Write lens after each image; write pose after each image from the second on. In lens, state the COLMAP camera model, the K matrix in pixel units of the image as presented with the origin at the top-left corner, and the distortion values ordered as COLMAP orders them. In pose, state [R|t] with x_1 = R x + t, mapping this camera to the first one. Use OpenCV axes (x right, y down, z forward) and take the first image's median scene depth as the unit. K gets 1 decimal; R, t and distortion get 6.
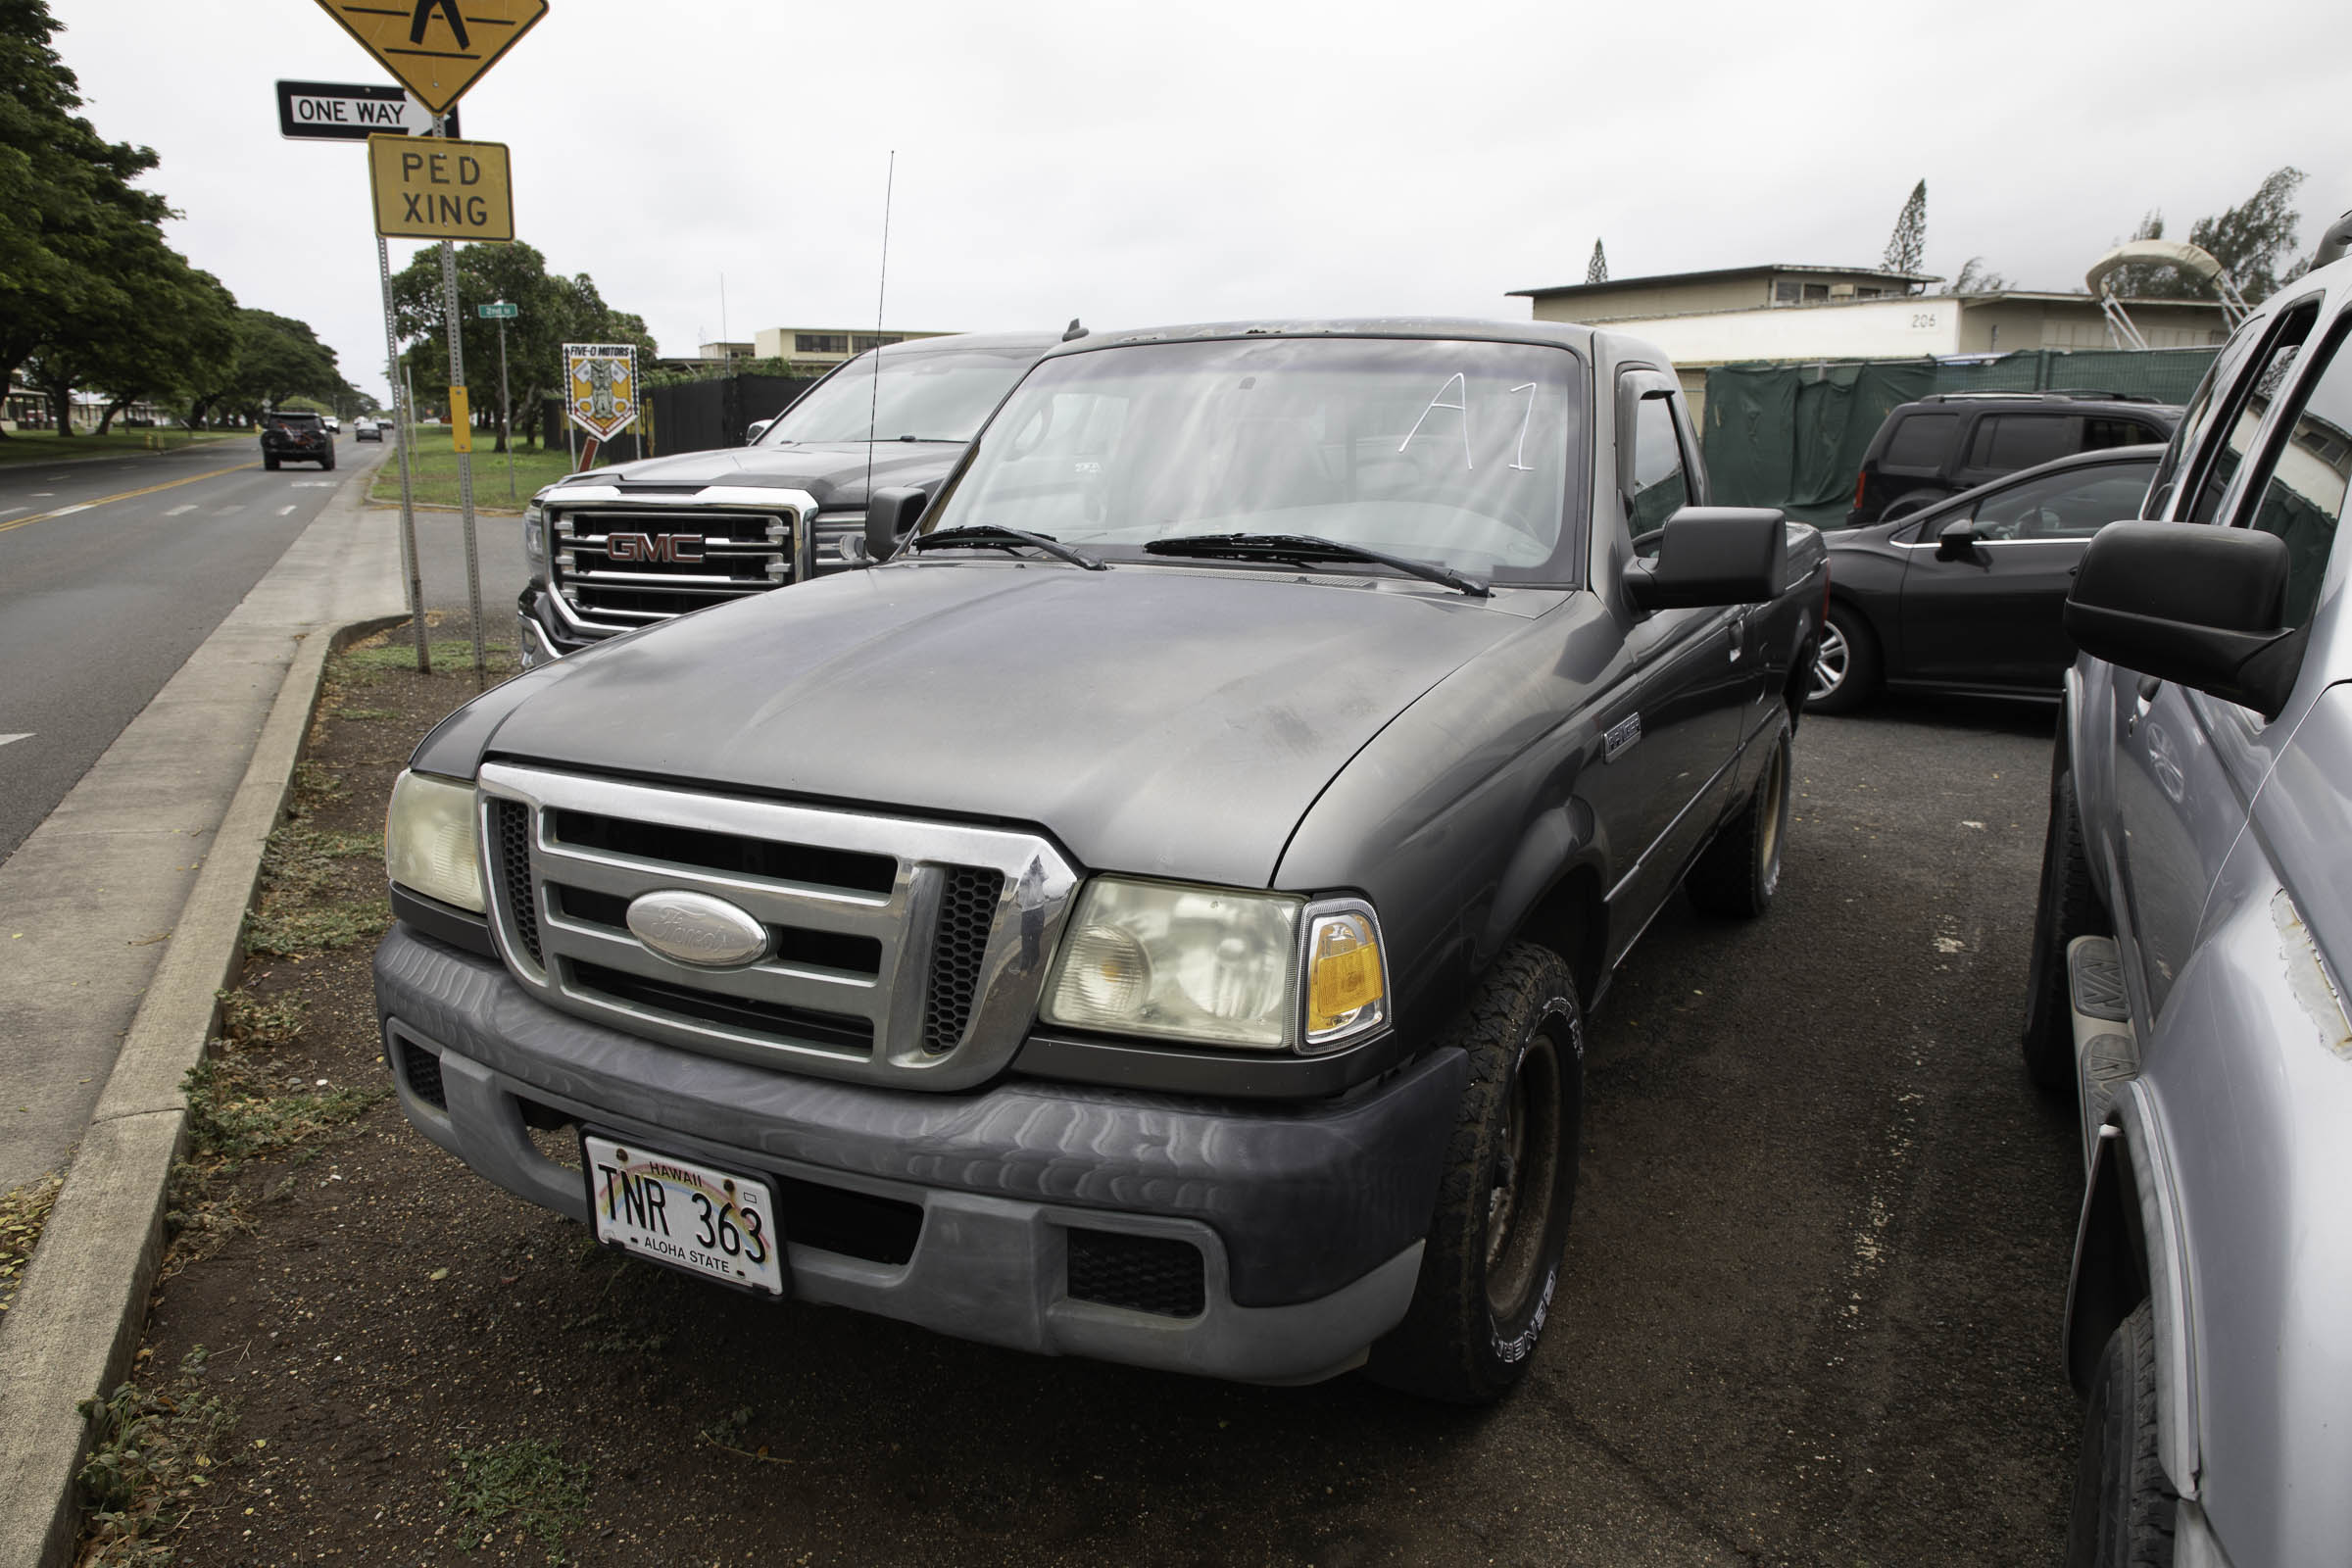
lens RADIAL K [[1643.7, 0, 1171.3], [0, 1643.7, 781.6], [0, 0, 1]] dist [-0.064440, 0.041756]
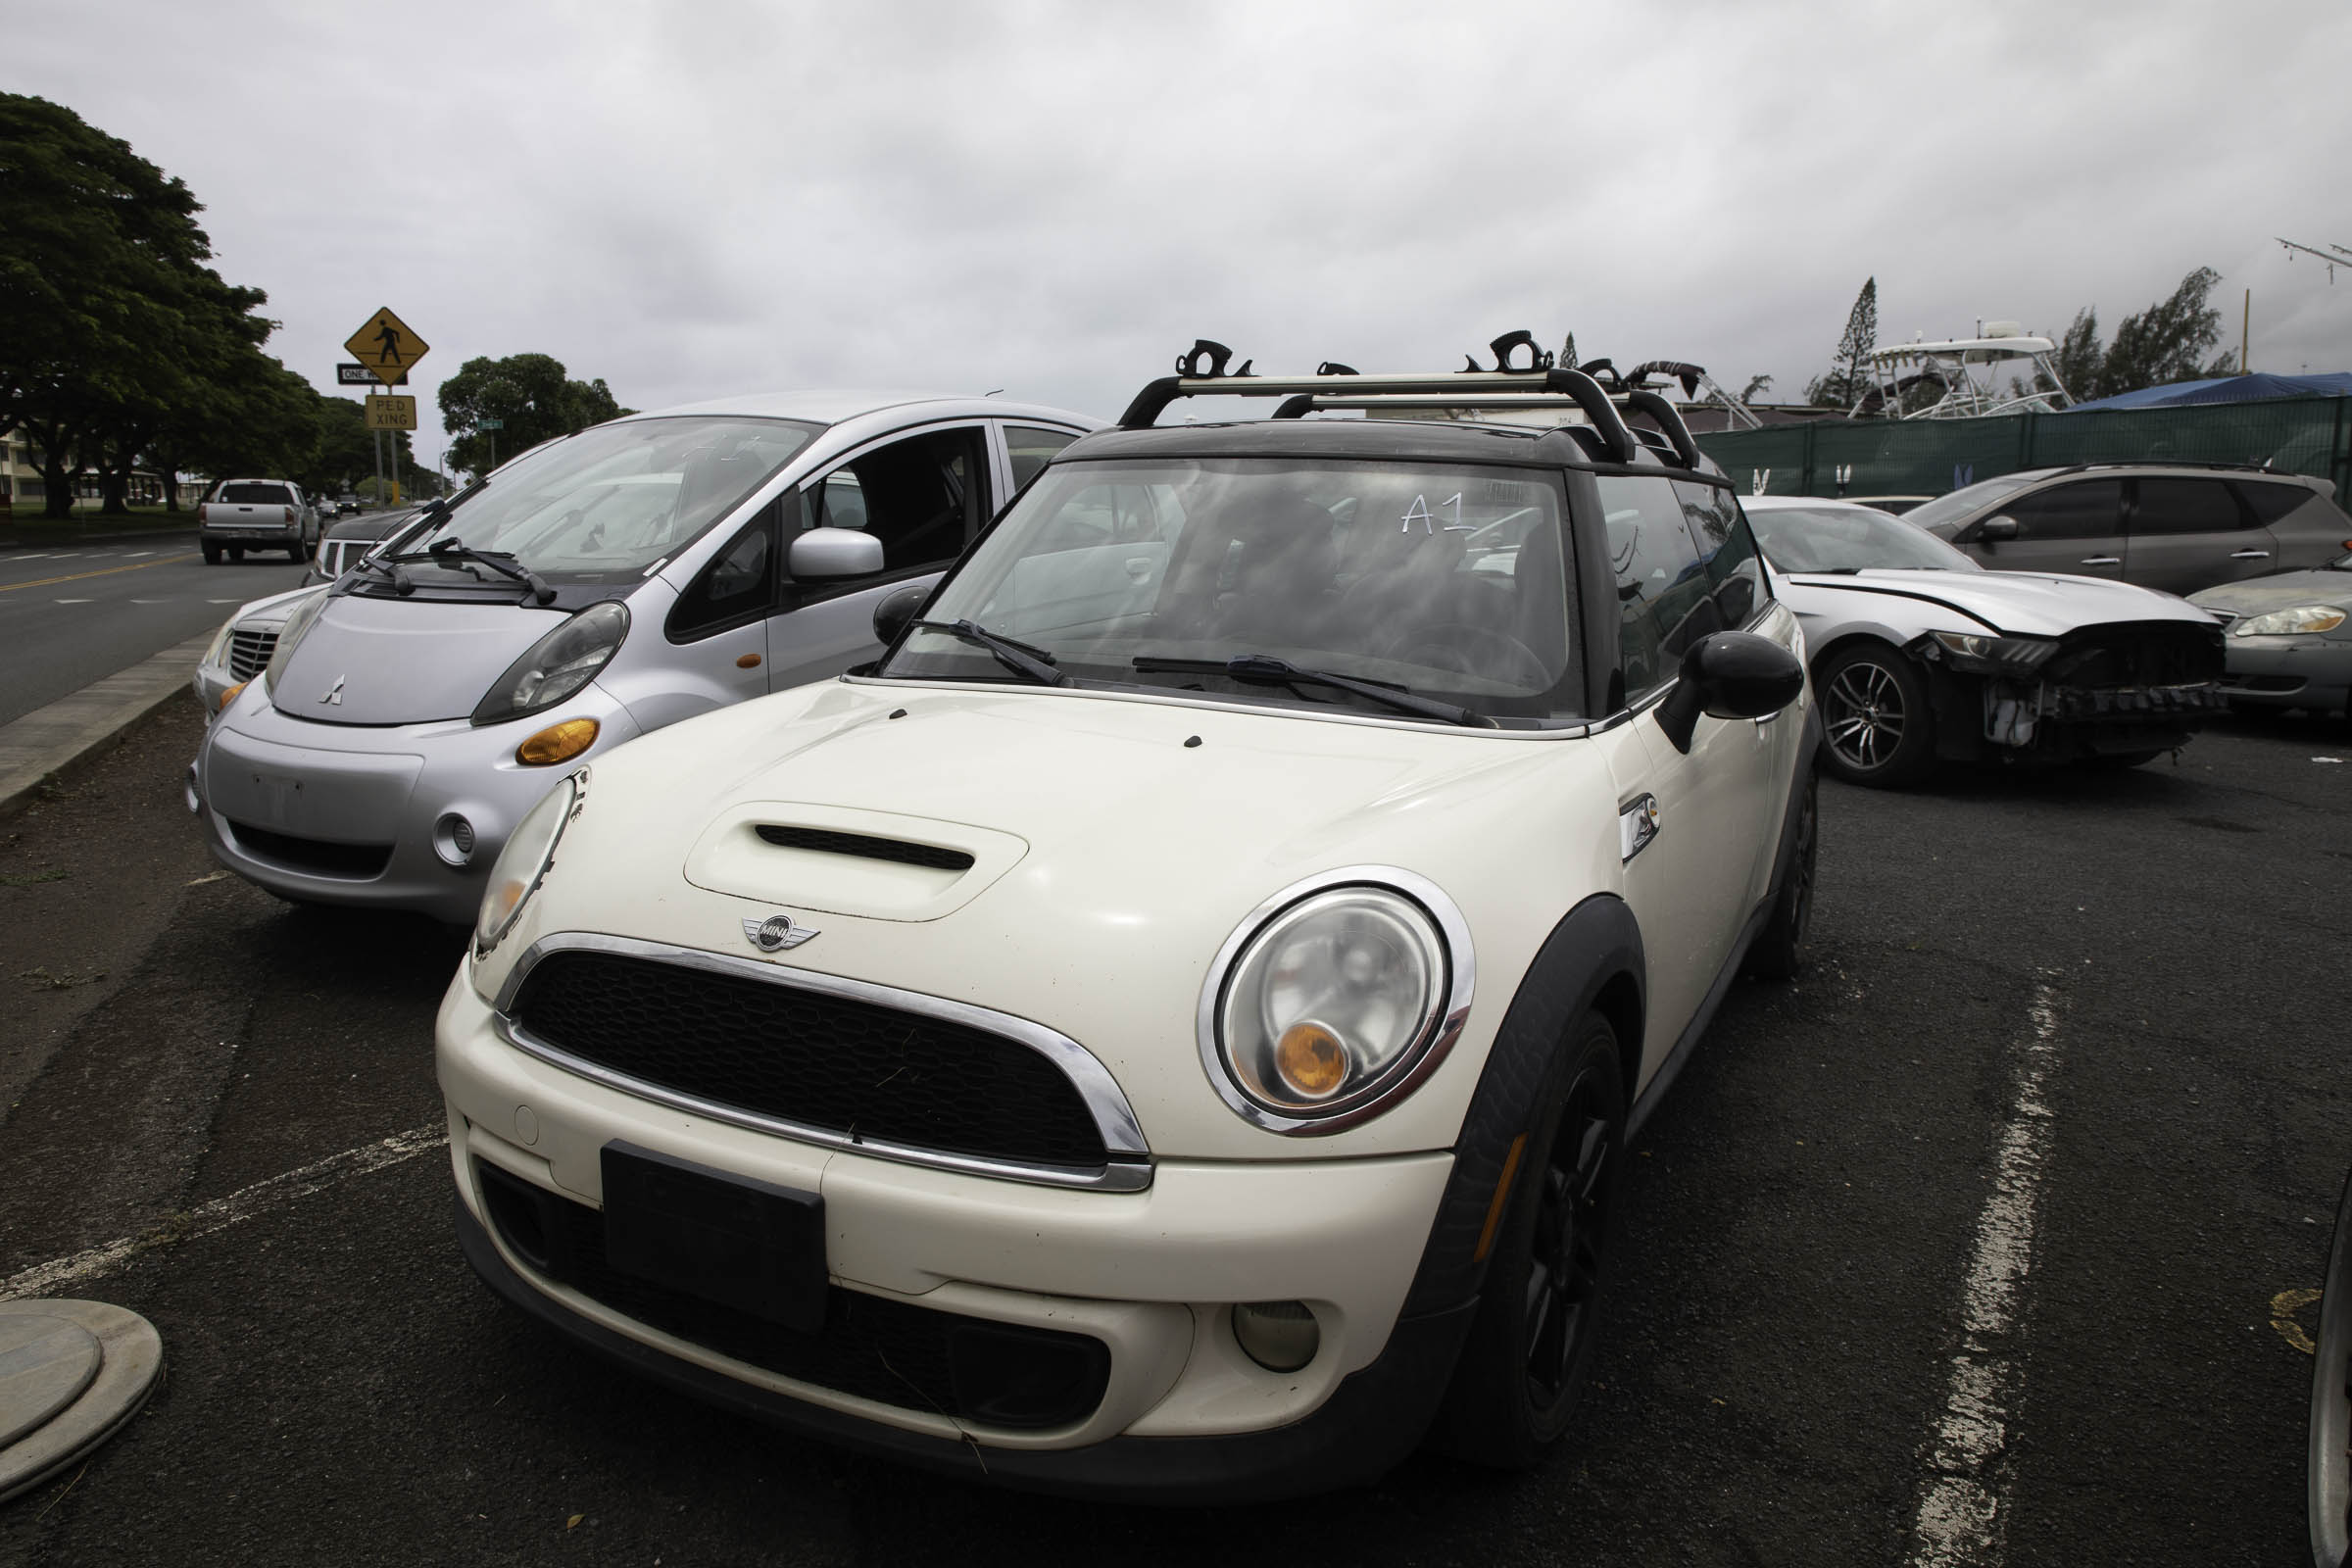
lens RADIAL K [[1636.8, 0, 1161.6], [0, 1636.8, 783.1], [0, 0, 1]] dist [-0.071190, 0.044350]
pose [[0.999272, 0.008570, -0.037175, 0.193054], [-0.010285, 0.998880, -0.046182, 0.076335], [0.036737, 0.046531, 0.998241, -0.332245]]
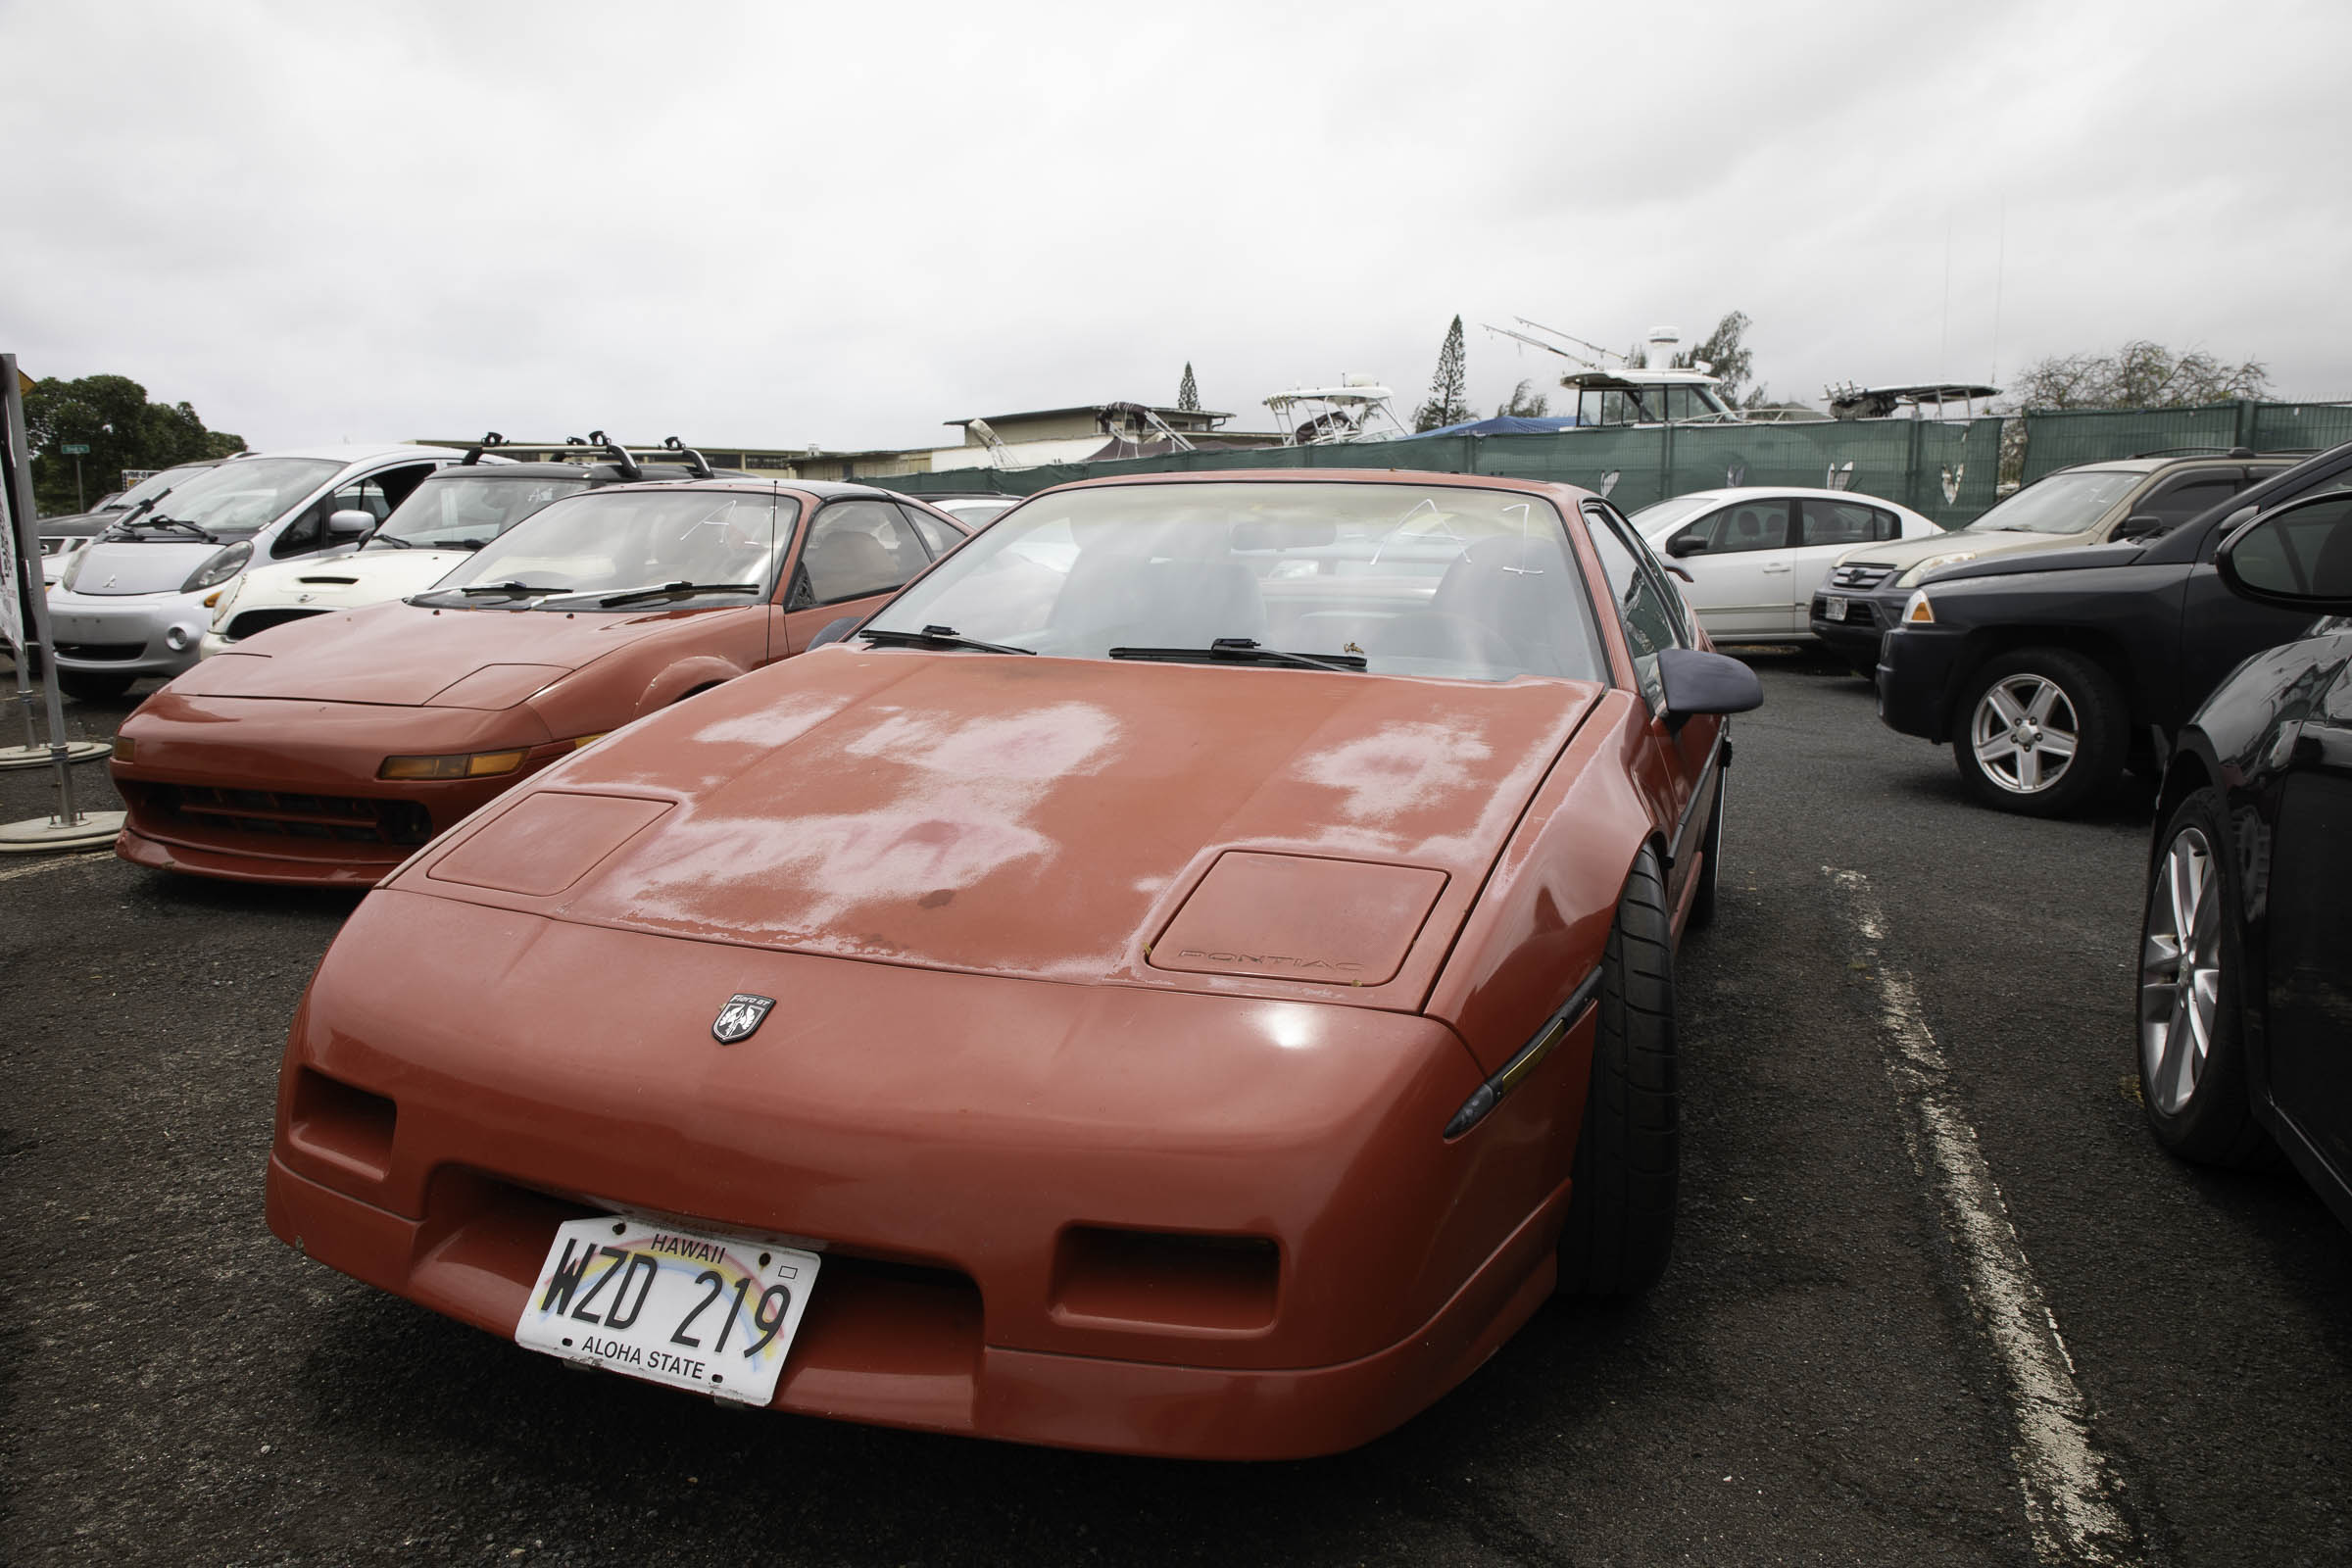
lens RADIAL K [[1643.7, 0, 1171.3], [0, 1643.7, 781.6], [0, 0, 1]] dist [-0.064440, 0.041756]
pose [[0.984325, -0.028116, 0.174107, 0.245118], [0.038996, 0.997473, -0.059391, 0.114667], [-0.171997, 0.065249, 0.982934, -0.483250]]
